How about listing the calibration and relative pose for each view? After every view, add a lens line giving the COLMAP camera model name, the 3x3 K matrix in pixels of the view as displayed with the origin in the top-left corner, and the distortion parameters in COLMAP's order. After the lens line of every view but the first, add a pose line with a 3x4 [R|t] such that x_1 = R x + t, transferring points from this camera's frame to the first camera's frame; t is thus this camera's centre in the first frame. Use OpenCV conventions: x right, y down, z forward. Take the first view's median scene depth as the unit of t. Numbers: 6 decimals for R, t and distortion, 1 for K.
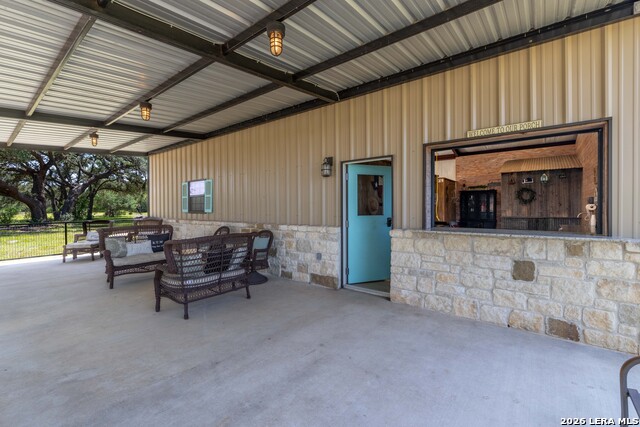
lens RADIAL K [[285.6, 0, 320.0], [0, 285.6, 213.5], [0, 0, 1]] dist [0.000425, 0.000033]
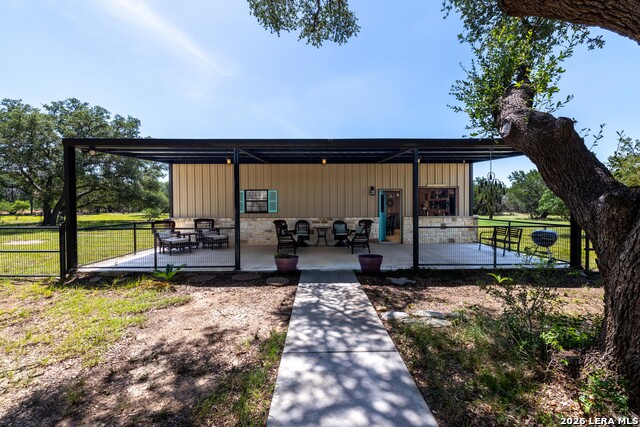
lens RADIAL K [[285.6, 0, 320.0], [0, 285.6, 213.5], [0, 0, 1]] dist [0.000425, 0.000033]
pose [[0.777741, -0.009060, 0.628520, -0.971179], [0.011243, 0.999937, 0.000502, 0.007115], [-0.628485, 0.006676, 0.777793, -0.287666]]
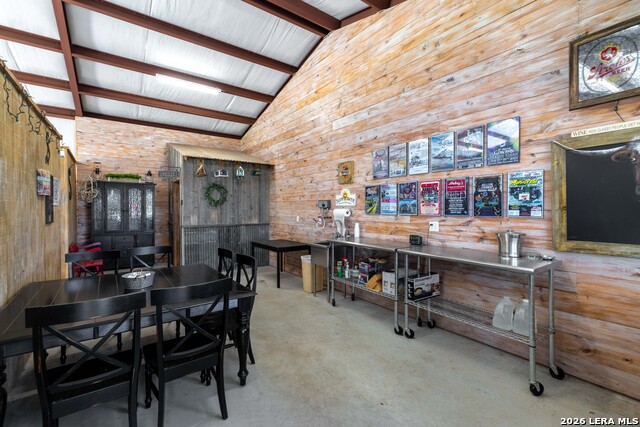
lens RADIAL K [[285.6, 0, 320.0], [0, 285.6, 213.5], [0, 0, 1]] dist [0.000425, 0.000033]
pose [[0.260320, -0.007798, 0.965491, 0.104057], [0.015020, 0.999879, 0.004026, -0.014931], [-0.965405, 0.013454, 0.260406, 0.567282]]
